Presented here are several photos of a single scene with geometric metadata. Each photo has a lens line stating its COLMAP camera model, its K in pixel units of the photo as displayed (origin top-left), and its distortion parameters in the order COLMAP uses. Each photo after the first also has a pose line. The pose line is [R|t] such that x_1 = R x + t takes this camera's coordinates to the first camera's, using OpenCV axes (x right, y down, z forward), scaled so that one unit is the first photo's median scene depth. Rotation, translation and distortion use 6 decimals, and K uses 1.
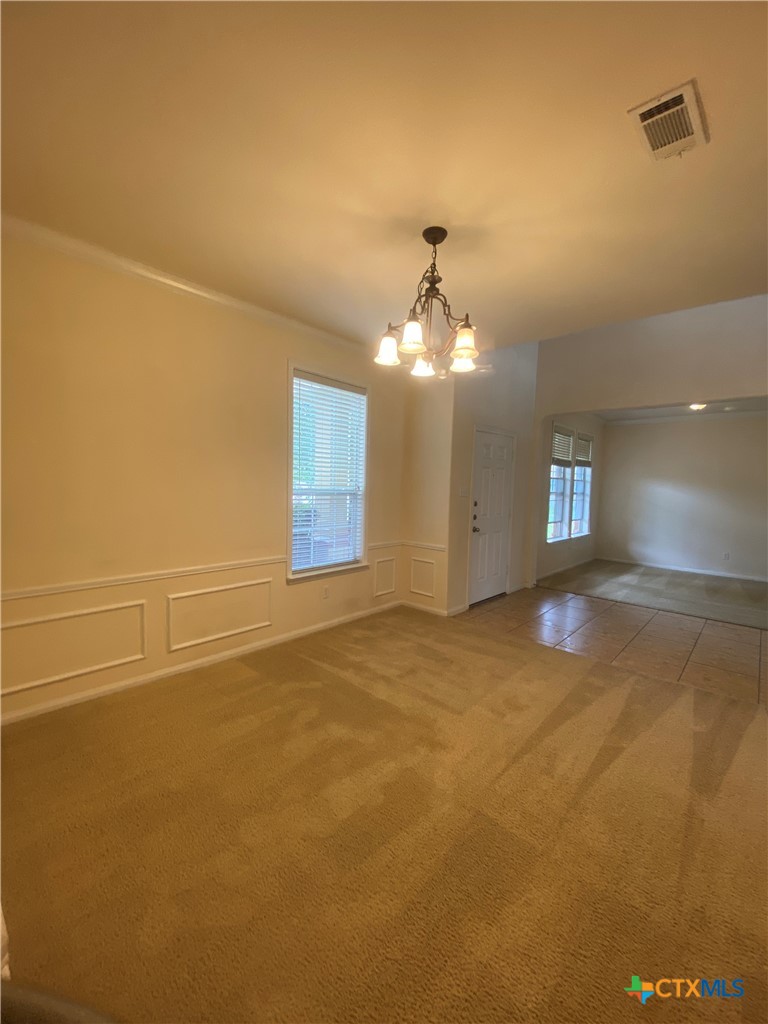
lens RADIAL K [[417.2, 0, 384.0], [0, 417.2, 512.0], [0, 0, 1]] dist [0.000147, -0.000289]
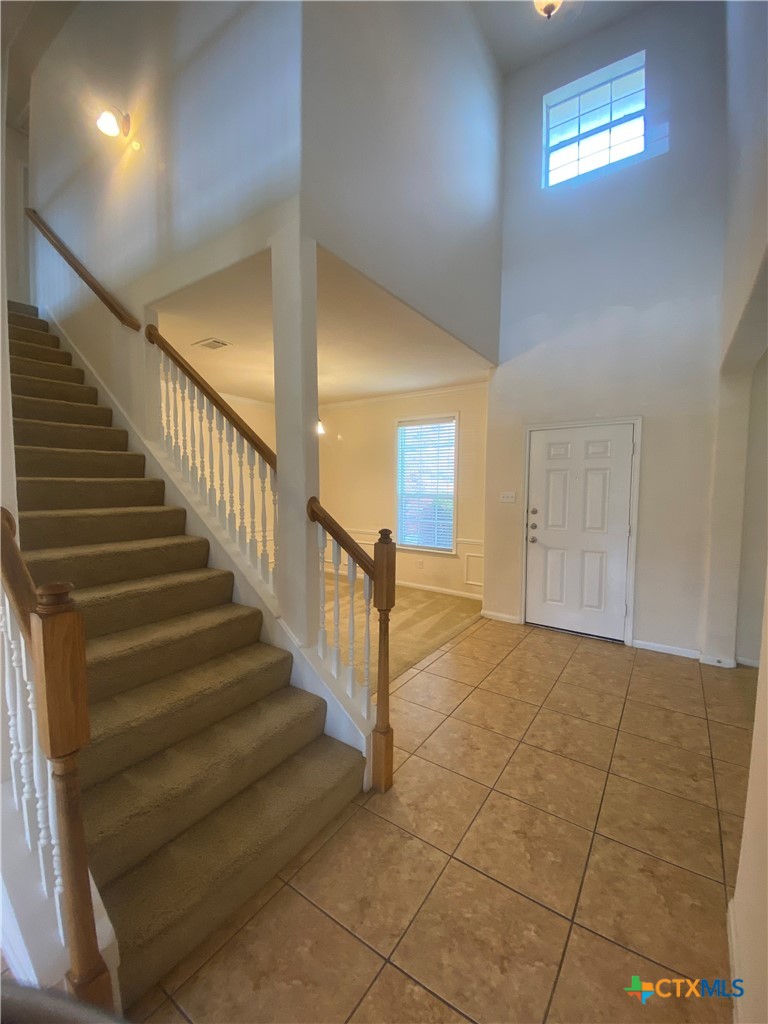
lens RADIAL K [[417.2, 0, 384.0], [0, 417.2, 512.0], [0, 0, 1]] dist [0.000147, -0.000289]
pose [[0.119862, 0.039243, -0.992015, 1.399837], [-0.074616, 0.996748, 0.030415, -0.028309], [0.989983, 0.070374, 0.122400, 0.734570]]
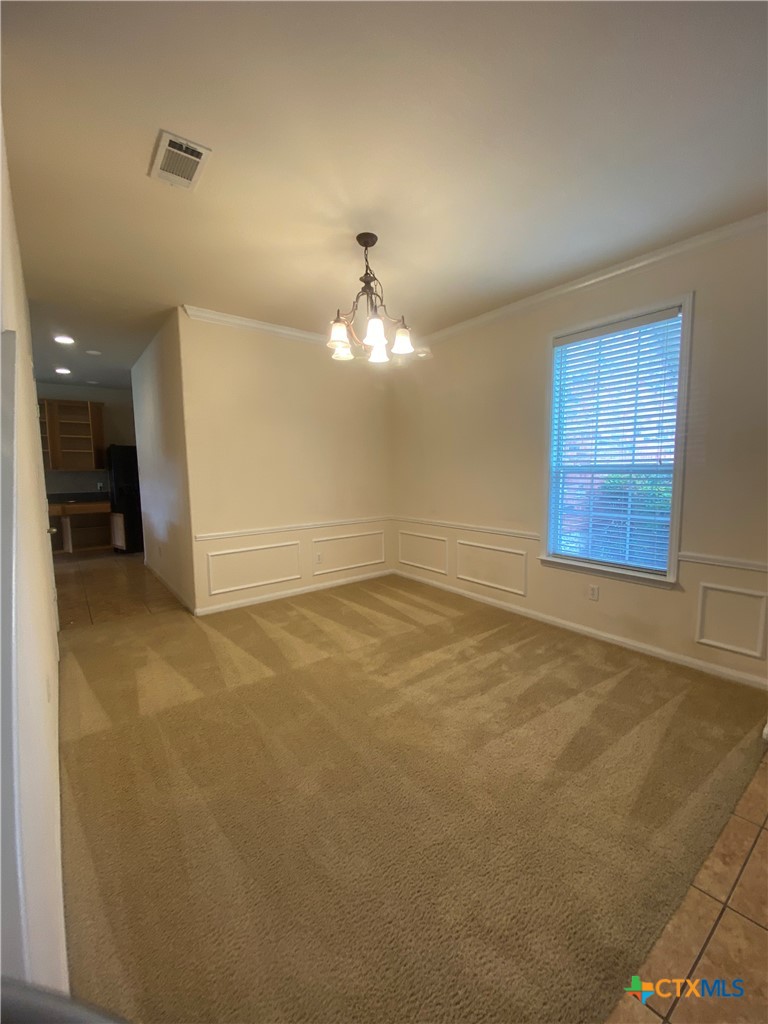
lens RADIAL K [[417.2, 0, 384.0], [0, 417.2, 512.0], [0, 0, 1]] dist [0.000147, -0.000289]
pose [[-0.182654, 0.074319, -0.980364, 0.783953], [-0.065559, 0.993999, 0.087567, -0.009787], [0.980989, 0.080266, -0.176685, 0.787658]]
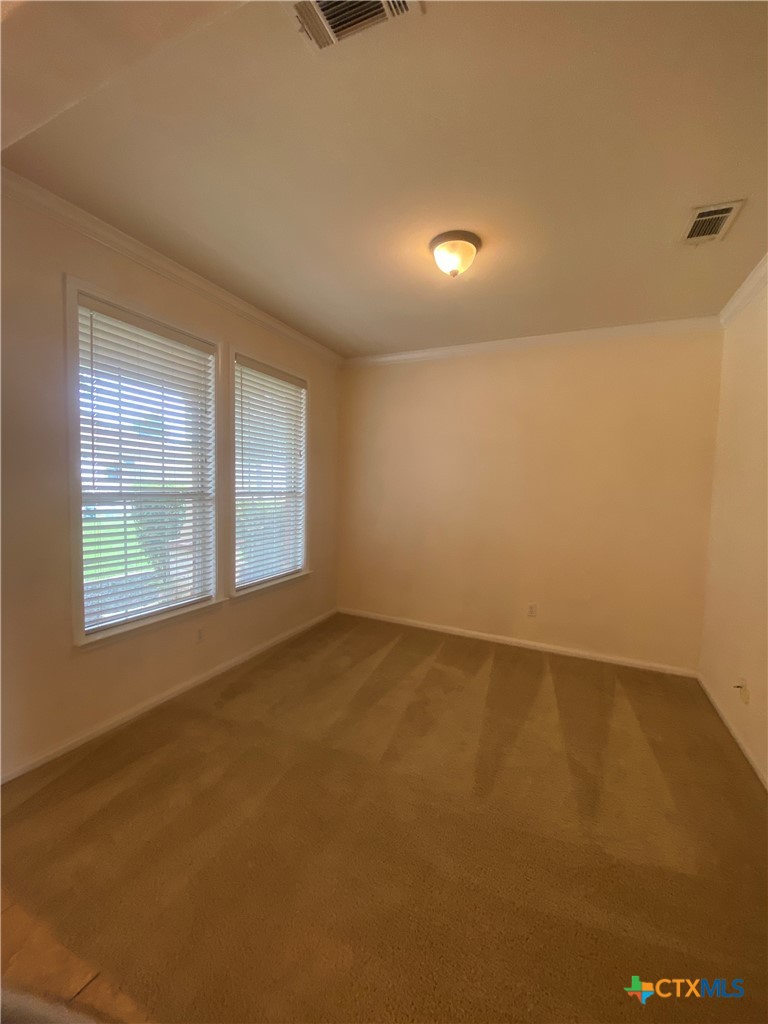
lens RADIAL K [[417.2, 0, 384.0], [0, 417.2, 512.0], [0, 0, 1]] dist [0.000147, -0.000289]
pose [[0.955712, -0.023789, 0.293340, -4.596775], [0.022362, 0.999716, 0.008221, 0.109830], [-0.293453, -0.001297, 0.955973, -3.328546]]
